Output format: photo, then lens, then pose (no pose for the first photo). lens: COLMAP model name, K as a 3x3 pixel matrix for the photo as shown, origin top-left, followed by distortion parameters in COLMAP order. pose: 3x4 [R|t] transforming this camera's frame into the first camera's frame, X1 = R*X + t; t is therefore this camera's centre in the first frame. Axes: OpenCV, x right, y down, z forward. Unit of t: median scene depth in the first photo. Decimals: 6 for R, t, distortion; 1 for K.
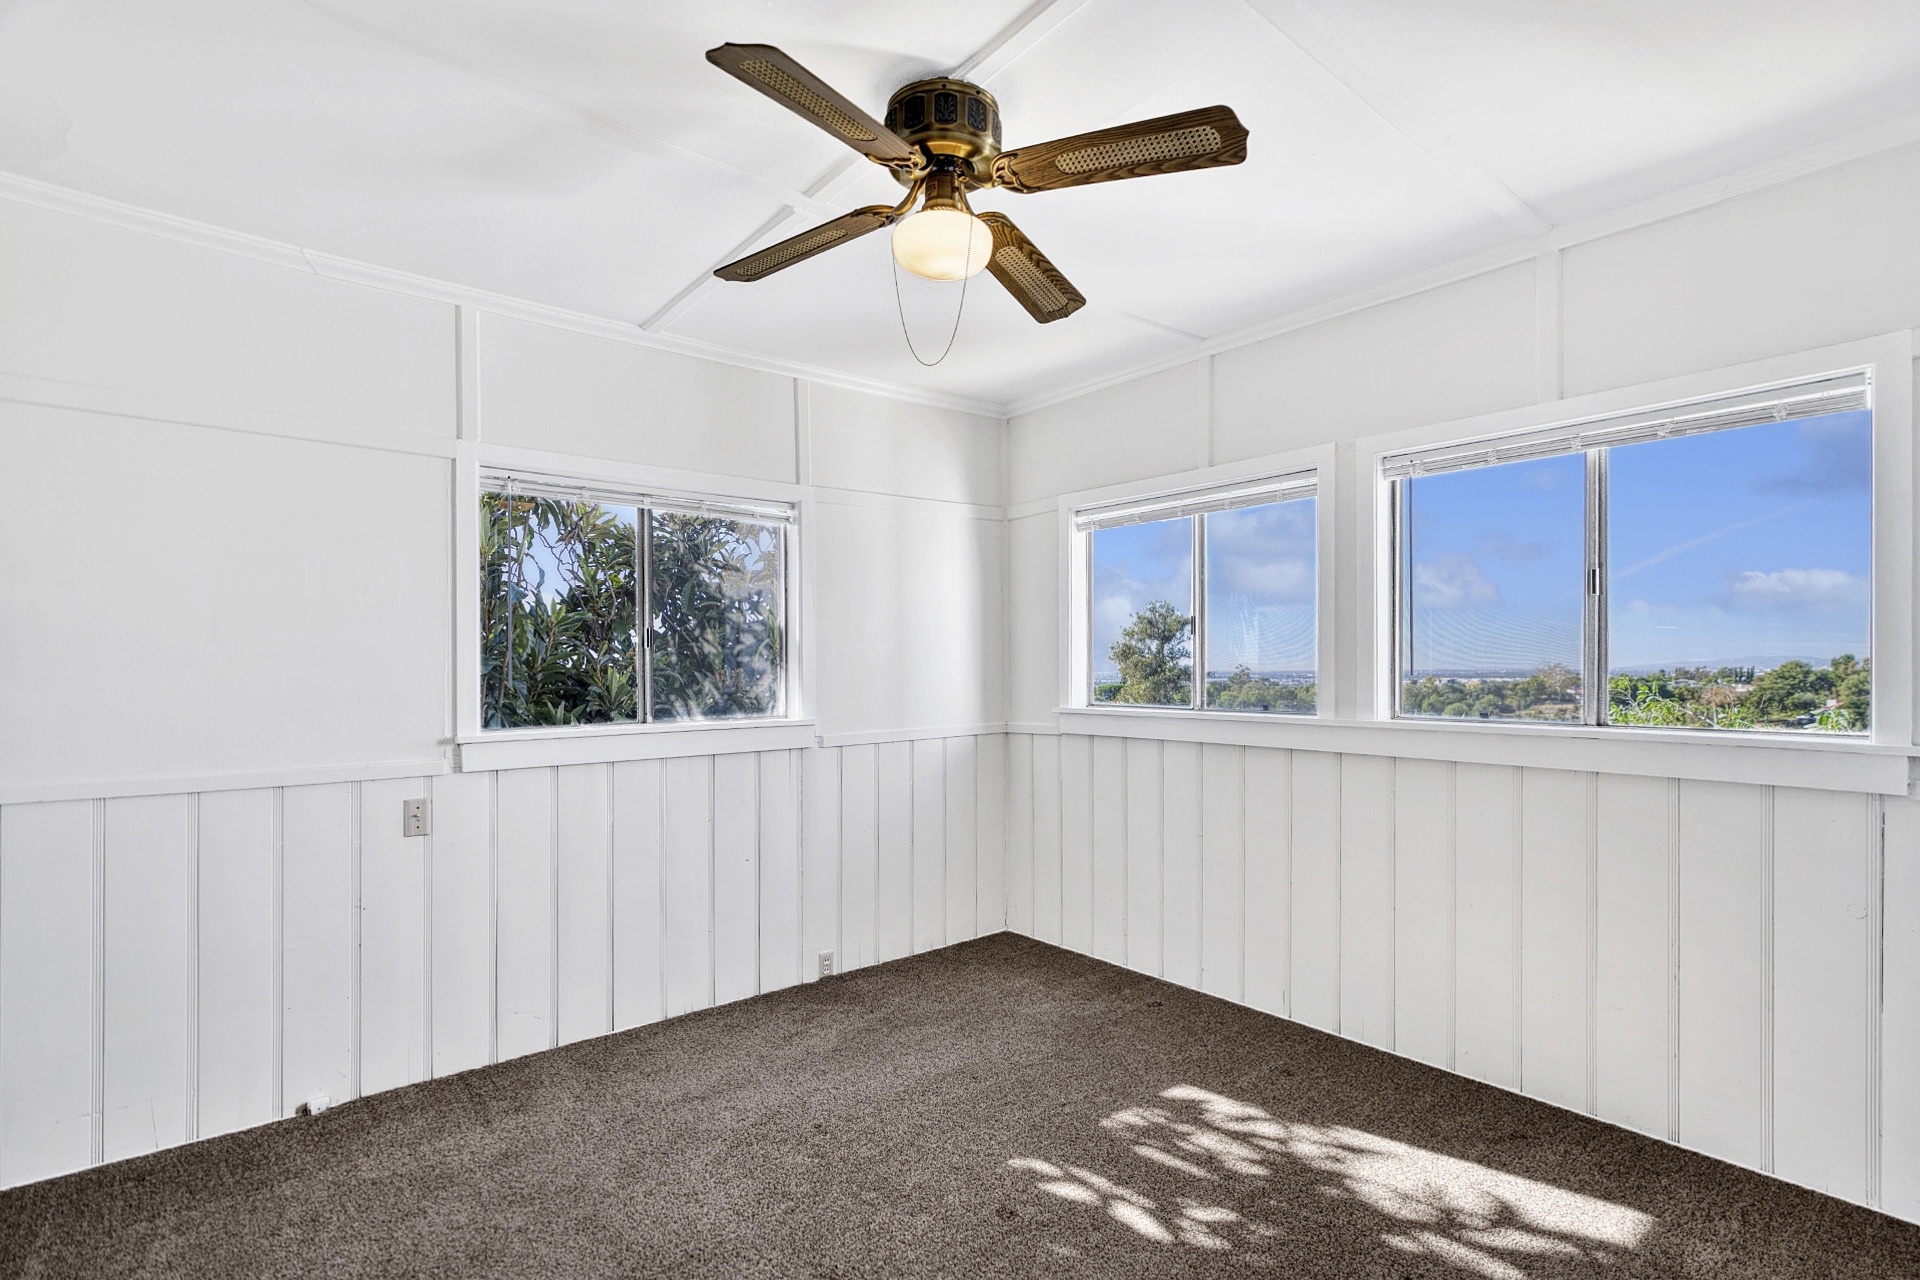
lens RADIAL K [[914.6, 0, 954.9], [0, 914.6, 659.9], [0, 0, 1]] dist [-0.001294, -0.000698]
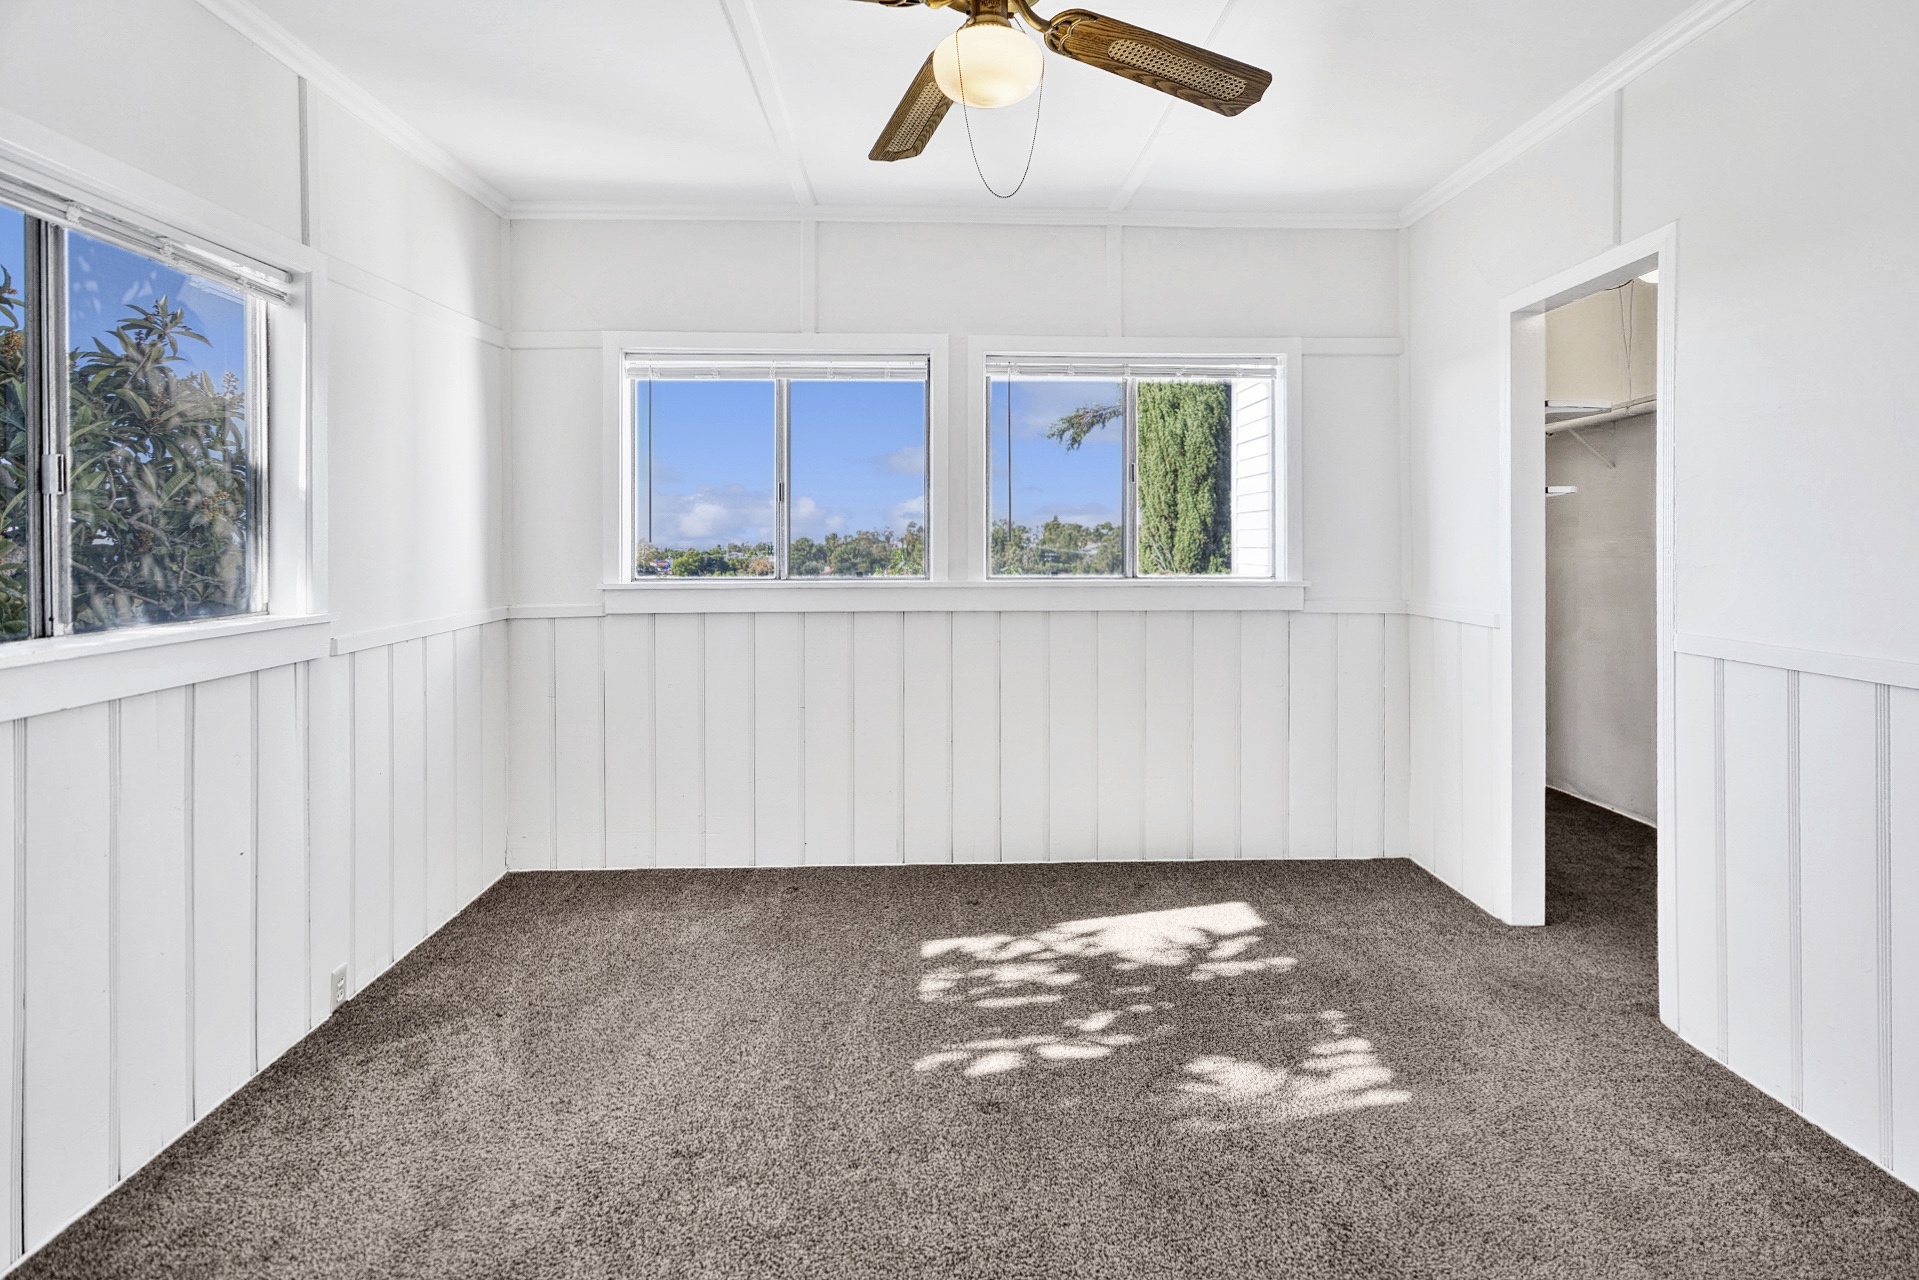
lens RADIAL K [[937.1, 0, 961.3], [0, 937.1, 542.4], [0, 0, 1]] dist [0.004462, 0.000602]
pose [[0.614876, -0.002789, 0.788619, -0.453640], [-0.003123, 0.999977, 0.005972, 0.010018], [-0.788618, -0.006135, 0.614853, 0.269359]]
